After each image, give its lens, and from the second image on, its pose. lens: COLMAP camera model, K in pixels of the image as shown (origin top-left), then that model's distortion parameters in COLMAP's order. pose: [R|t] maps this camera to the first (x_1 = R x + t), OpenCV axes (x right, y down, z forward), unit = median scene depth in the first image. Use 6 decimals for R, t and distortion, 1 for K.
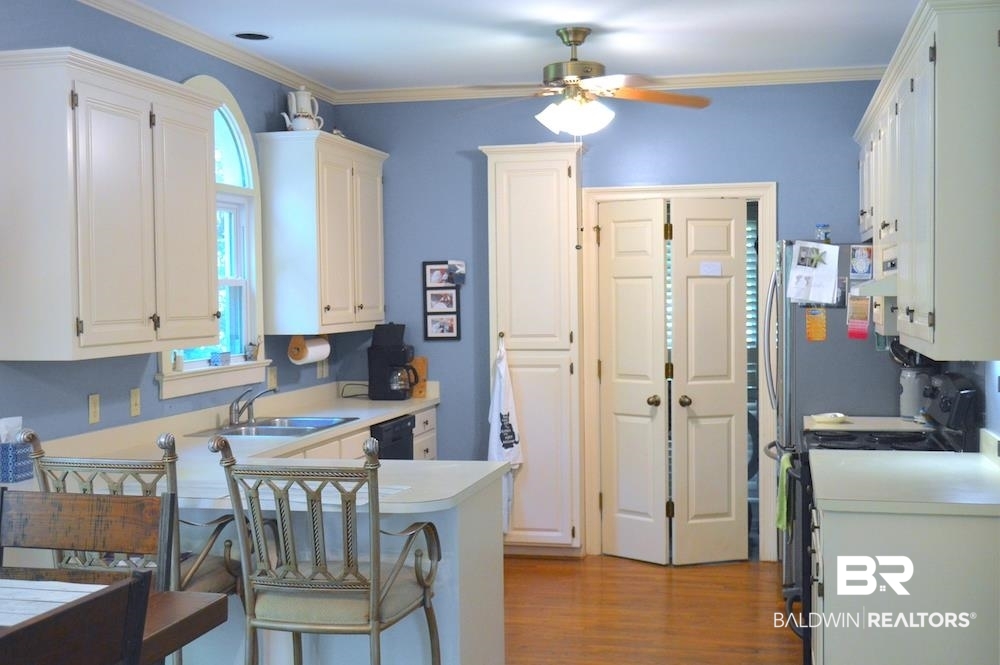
lens RADIAL K [[1252.0, 0, 500.0], [0, 1252.0, 332.5], [0, 0, 1]] dist [0.007604, 0.008916]
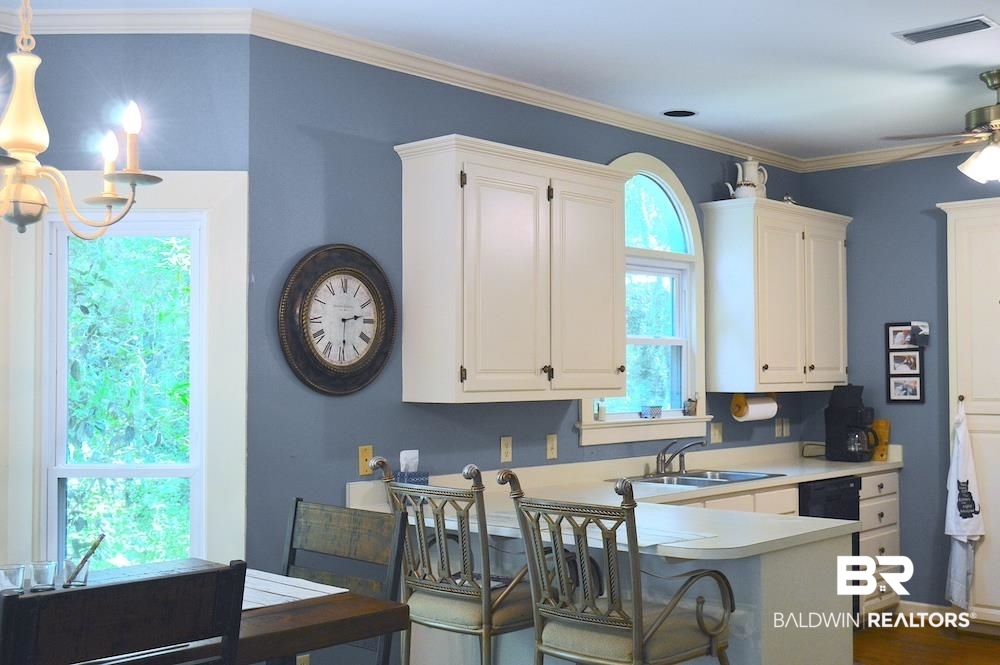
lens RADIAL K [[1162.3, 0, 500.0], [0, 1162.3, 332.5], [0, 0, 1]] dist [0.008251, -0.022906]
pose [[0.868178, -0.007303, -0.496198, 0.147483], [-0.023654, 0.998146, -0.056077, 0.010856], [0.495688, 0.060422, 0.866396, 0.059180]]
